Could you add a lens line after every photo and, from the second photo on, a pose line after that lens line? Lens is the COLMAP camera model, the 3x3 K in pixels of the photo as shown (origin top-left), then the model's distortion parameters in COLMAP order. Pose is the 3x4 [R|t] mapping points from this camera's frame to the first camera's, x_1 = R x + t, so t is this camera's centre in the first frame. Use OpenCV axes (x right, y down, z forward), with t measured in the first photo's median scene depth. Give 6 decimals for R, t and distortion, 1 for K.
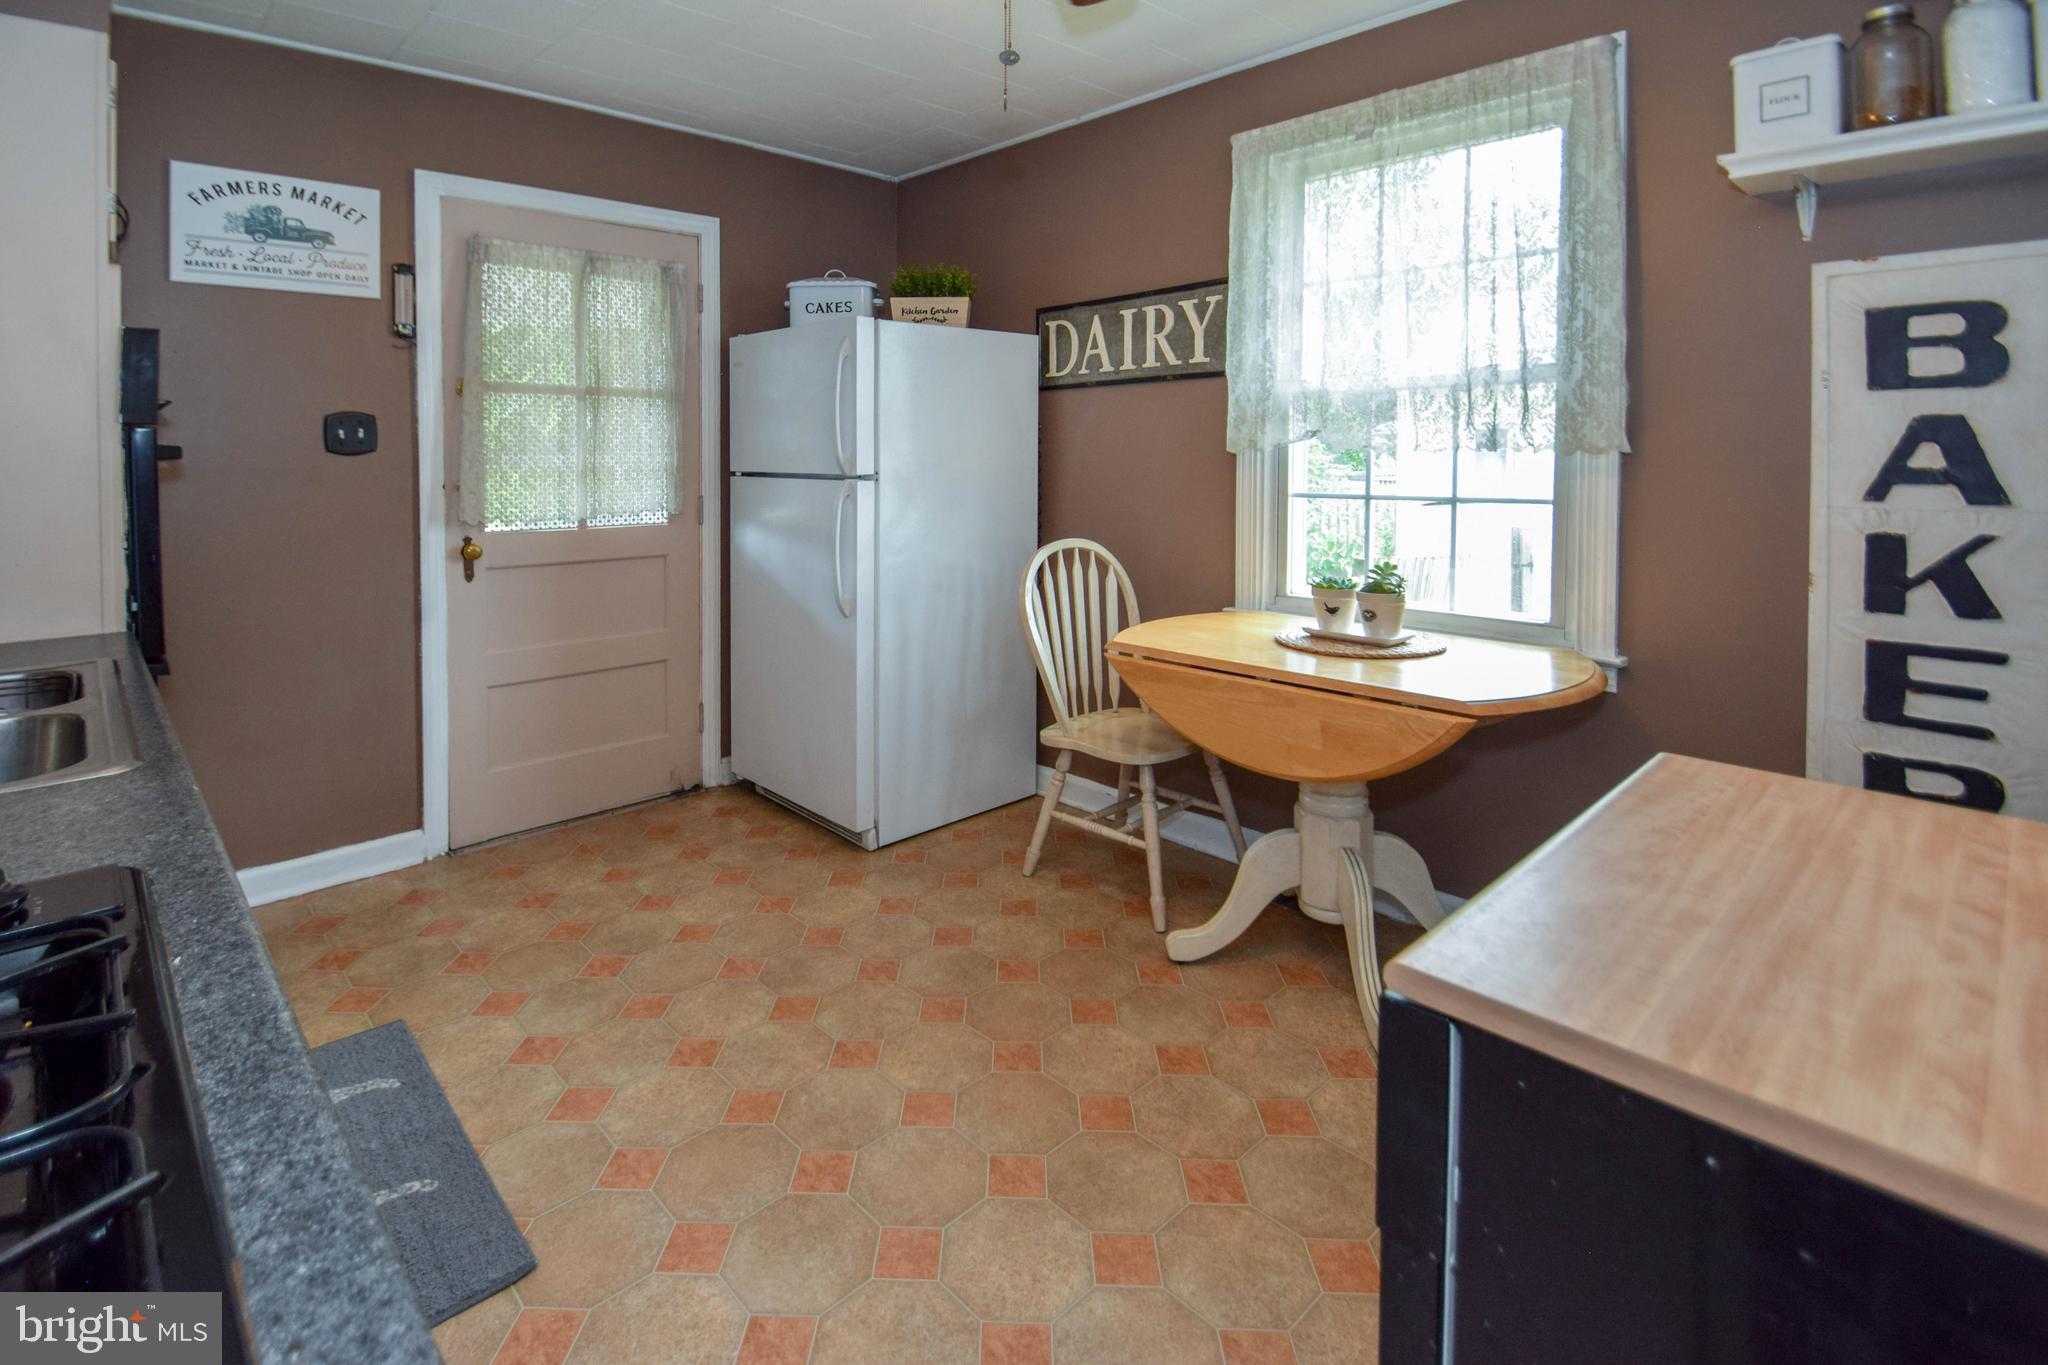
lens RADIAL K [[963.3, 0, 1023.0], [0, 963.3, 643.2], [0, 0, 1]] dist [0.000525, -0.016188]
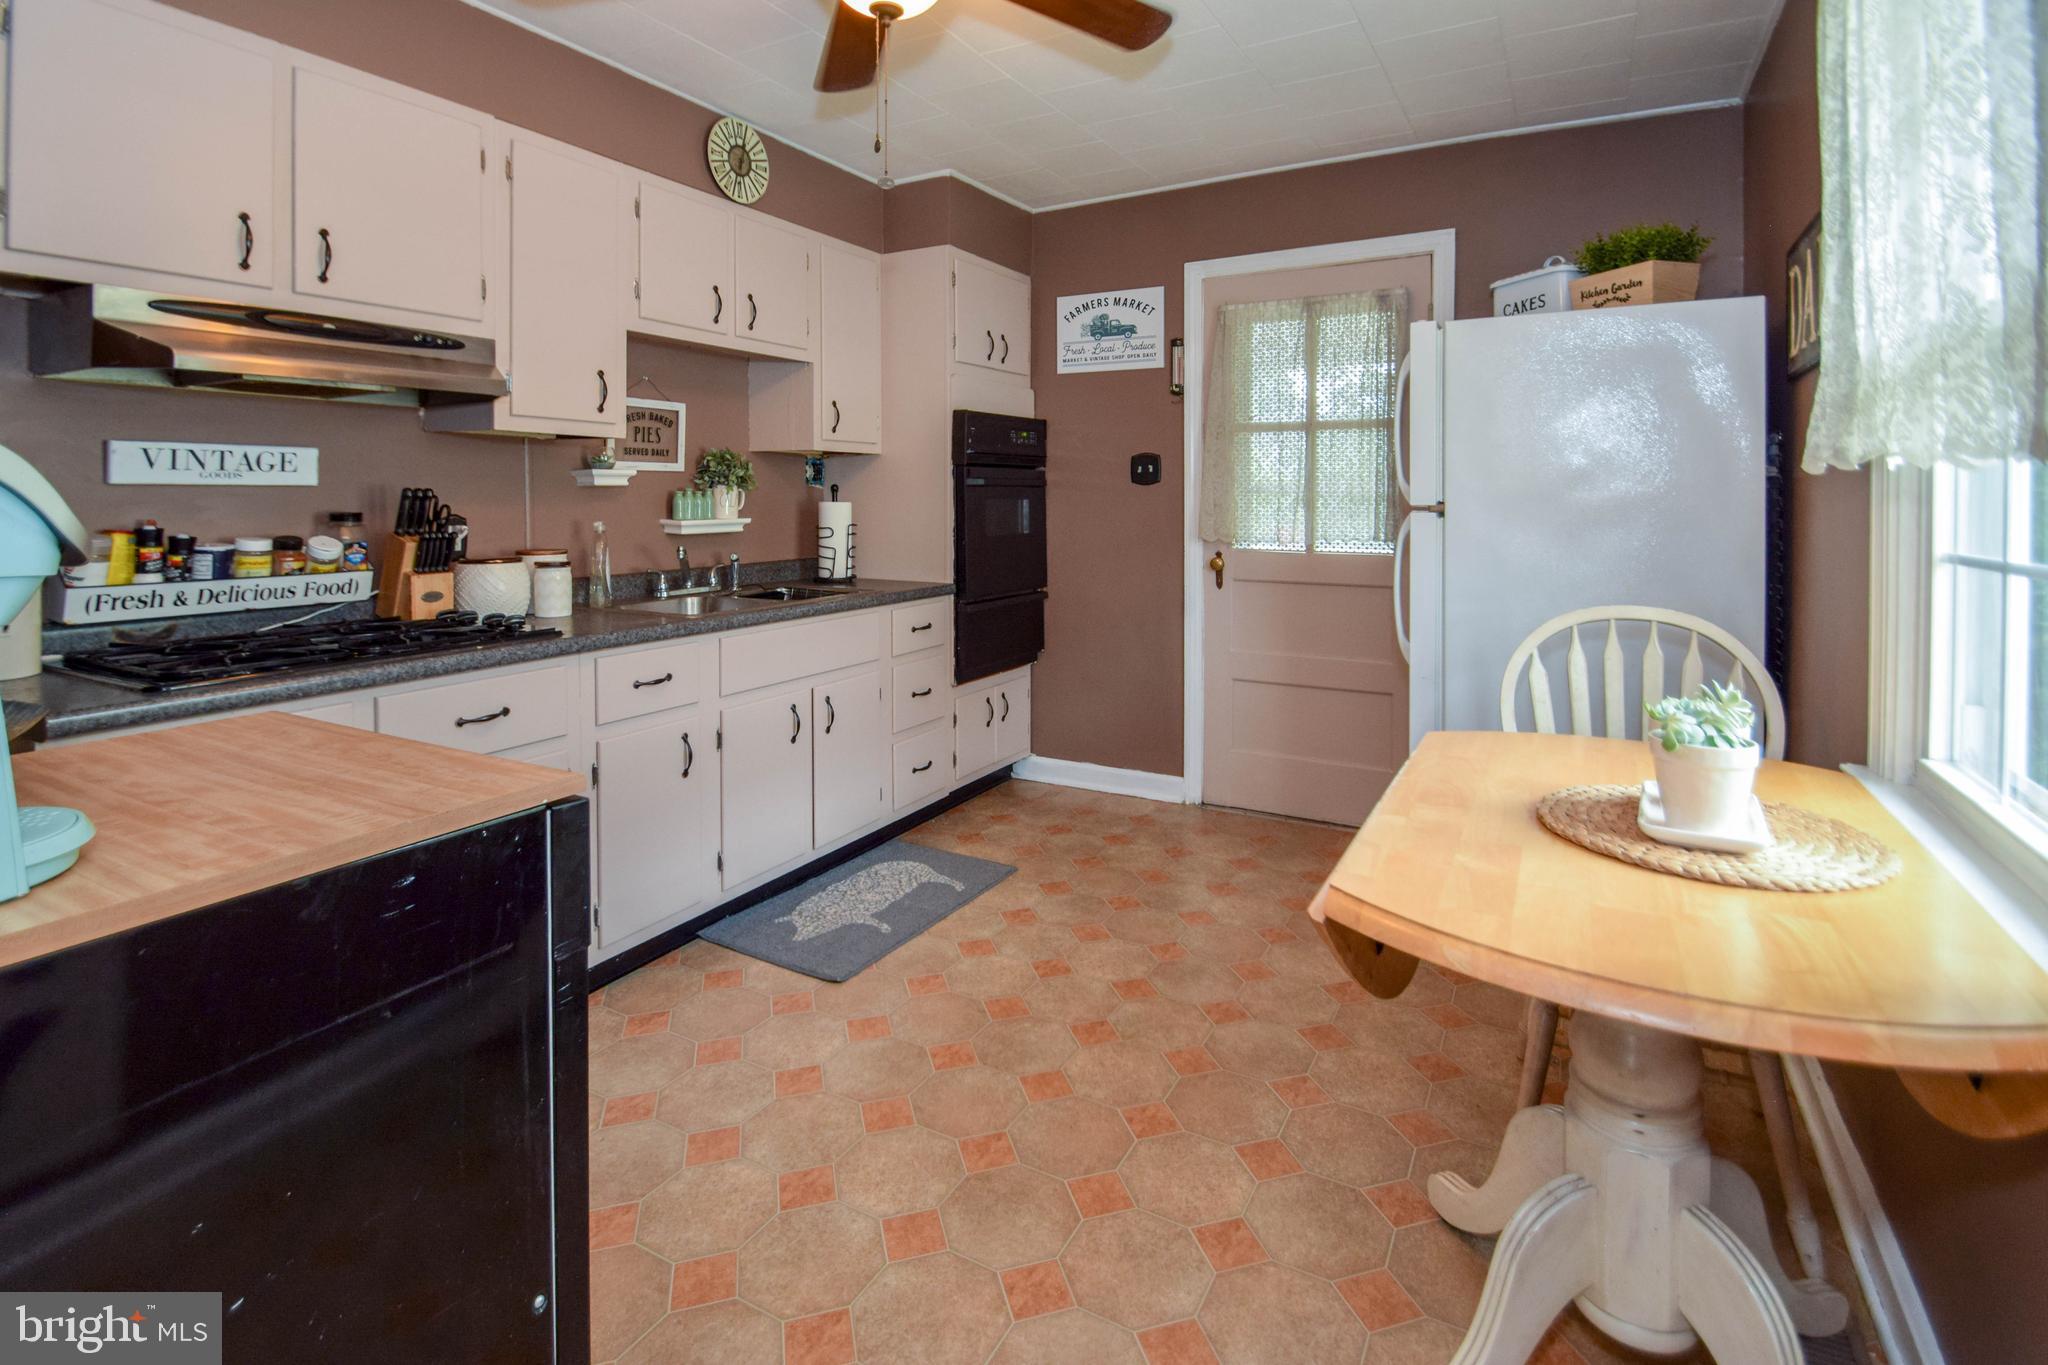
lens RADIAL K [[1000.6, 0, 977.5], [0, 1000.6, 685.8], [0, 0, 1]] dist [0.001014, -0.010875]
pose [[0.255821, 0.183599, -0.949130, 0.693997], [-0.186406, 0.972743, 0.137924, -0.074210], [0.948582, 0.141640, 0.283072, 0.437466]]
